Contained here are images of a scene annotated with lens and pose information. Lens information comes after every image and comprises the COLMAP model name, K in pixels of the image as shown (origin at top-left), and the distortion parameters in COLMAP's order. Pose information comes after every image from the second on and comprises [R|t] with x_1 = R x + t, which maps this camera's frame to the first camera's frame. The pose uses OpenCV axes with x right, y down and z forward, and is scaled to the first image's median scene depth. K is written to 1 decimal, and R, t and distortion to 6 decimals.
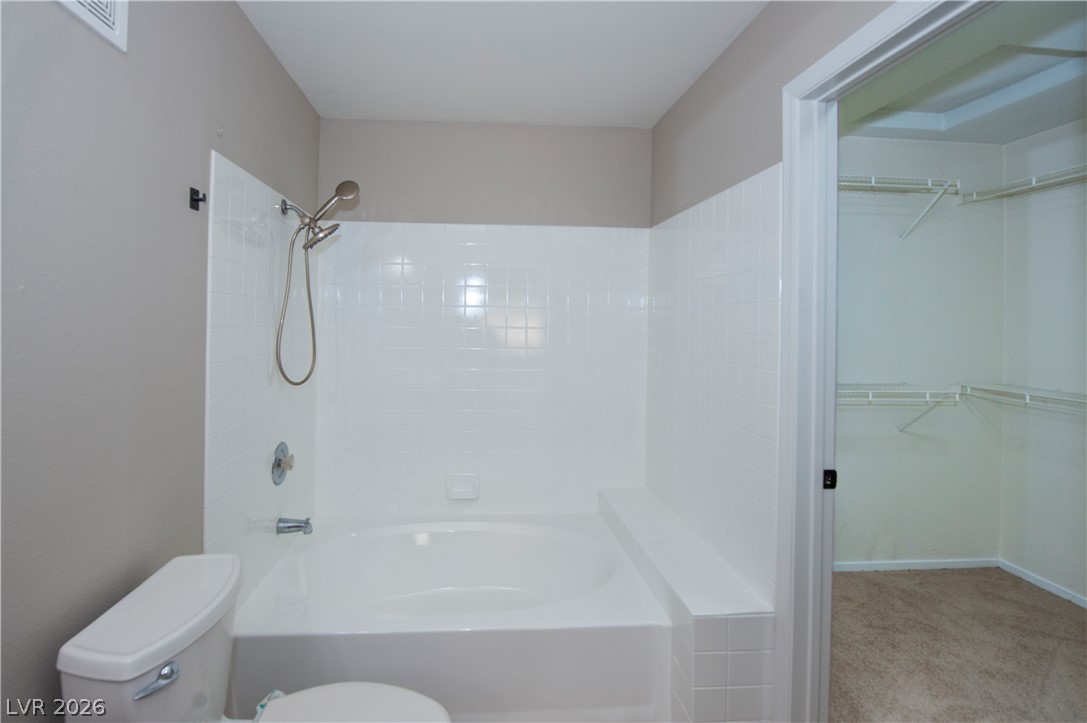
lens RADIAL K [[545.3, 0, 542.1], [0, 545.3, 328.9], [0, 0, 1]] dist [-0.018340, -0.000496]
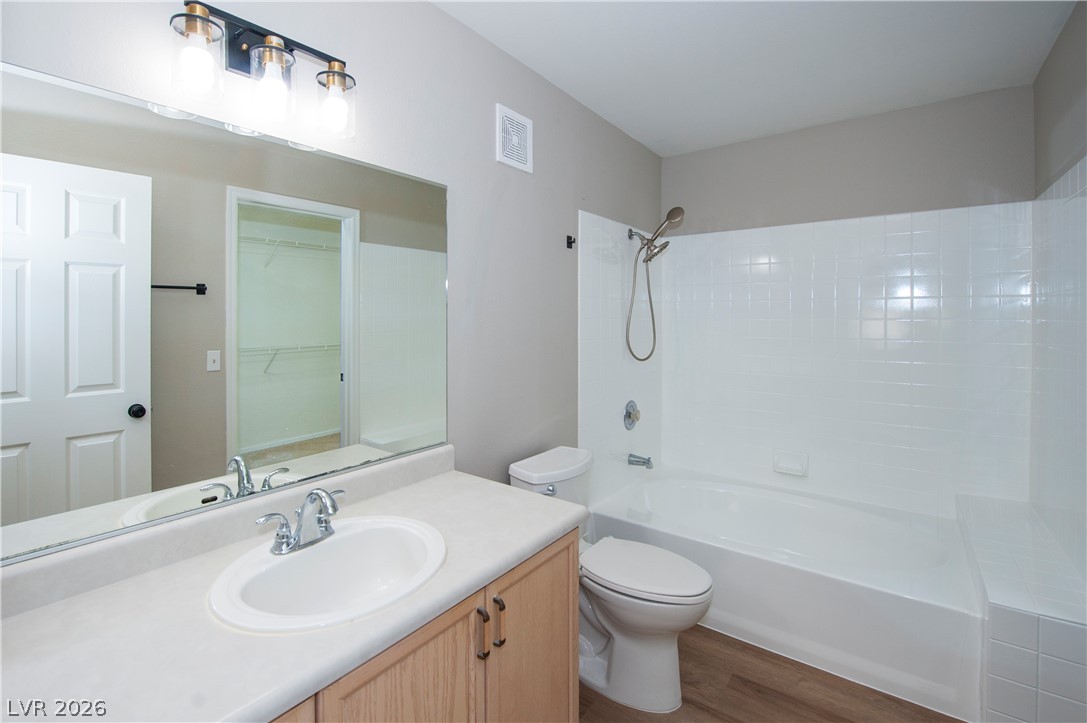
lens RADIAL K [[467.3, 0, 566.1], [0, 467.3, 355.1], [0, 0, 1]] dist [-0.013817, -0.000700]
pose [[0.815842, 0.034939, -0.577218, 0.095074], [0.005810, 0.997627, 0.068599, 0.006137], [0.578246, -0.059320, 0.813703, -0.101154]]
